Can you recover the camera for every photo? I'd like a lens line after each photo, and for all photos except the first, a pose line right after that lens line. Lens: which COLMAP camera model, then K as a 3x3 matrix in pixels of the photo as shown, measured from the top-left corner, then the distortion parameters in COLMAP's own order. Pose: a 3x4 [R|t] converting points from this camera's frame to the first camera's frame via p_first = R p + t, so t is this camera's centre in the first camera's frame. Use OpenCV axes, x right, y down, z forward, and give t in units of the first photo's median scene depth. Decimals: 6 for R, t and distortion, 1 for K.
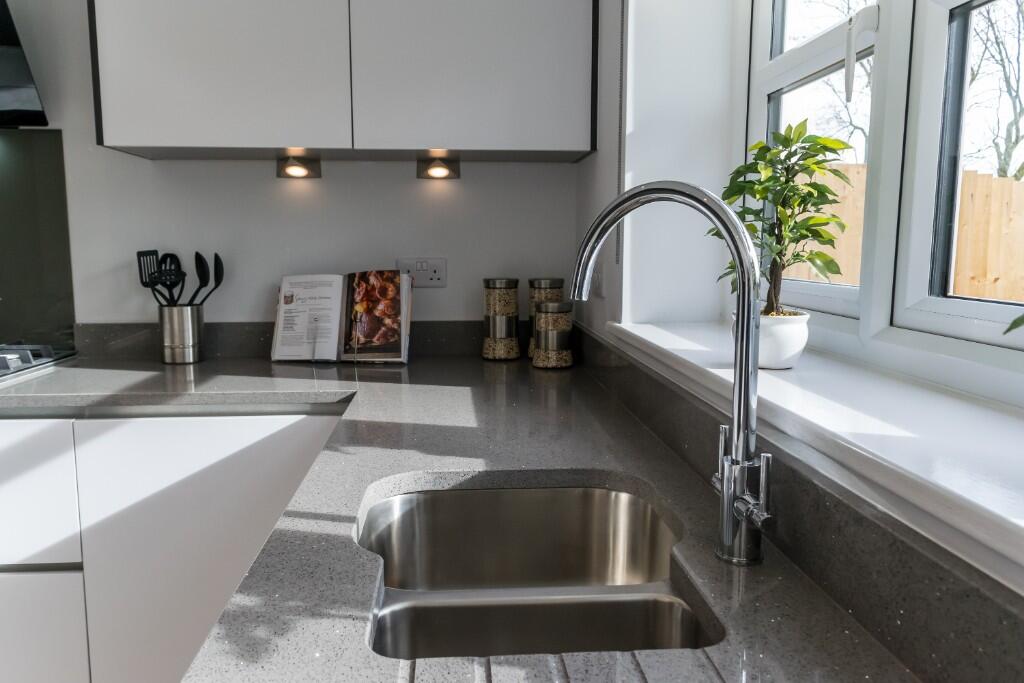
lens RADIAL K [[787.7, 0, 512.0], [0, 787.7, 341.5], [0, 0, 1]] dist [0.011168, 0.002571]
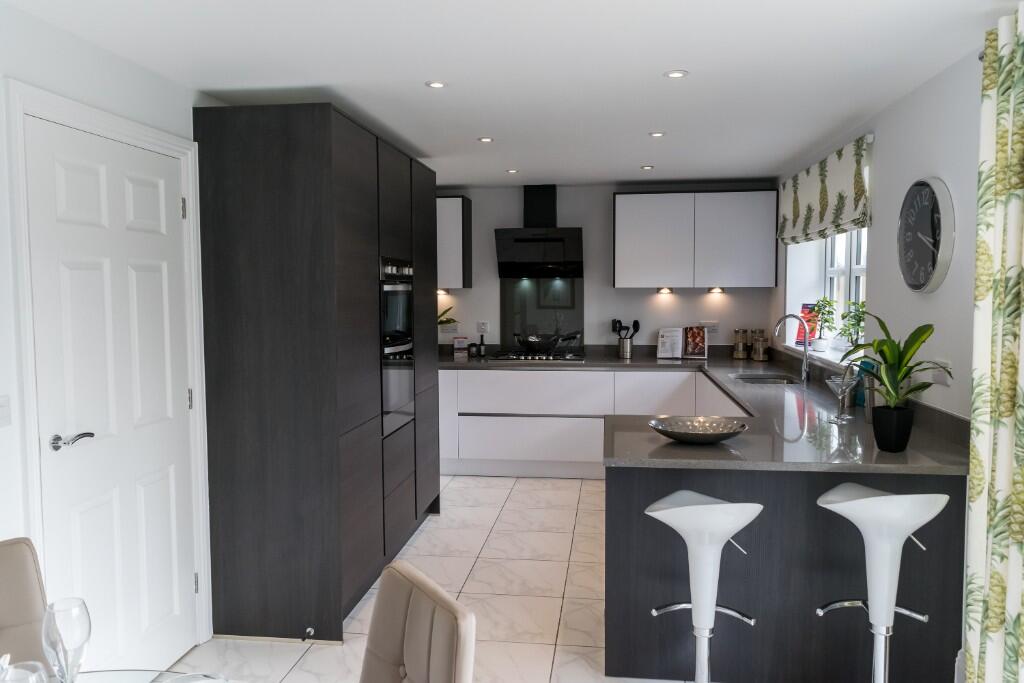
lens RADIAL K [[787.7, 0, 512.0], [0, 787.7, 341.5], [0, 0, 1]] dist [0.011168, 0.002571]
pose [[0.978283, 0.008305, -0.207106, -0.232623], [-0.020489, 0.998178, -0.056755, 0.139950], [0.206258, 0.059765, 0.976671, -1.929392]]
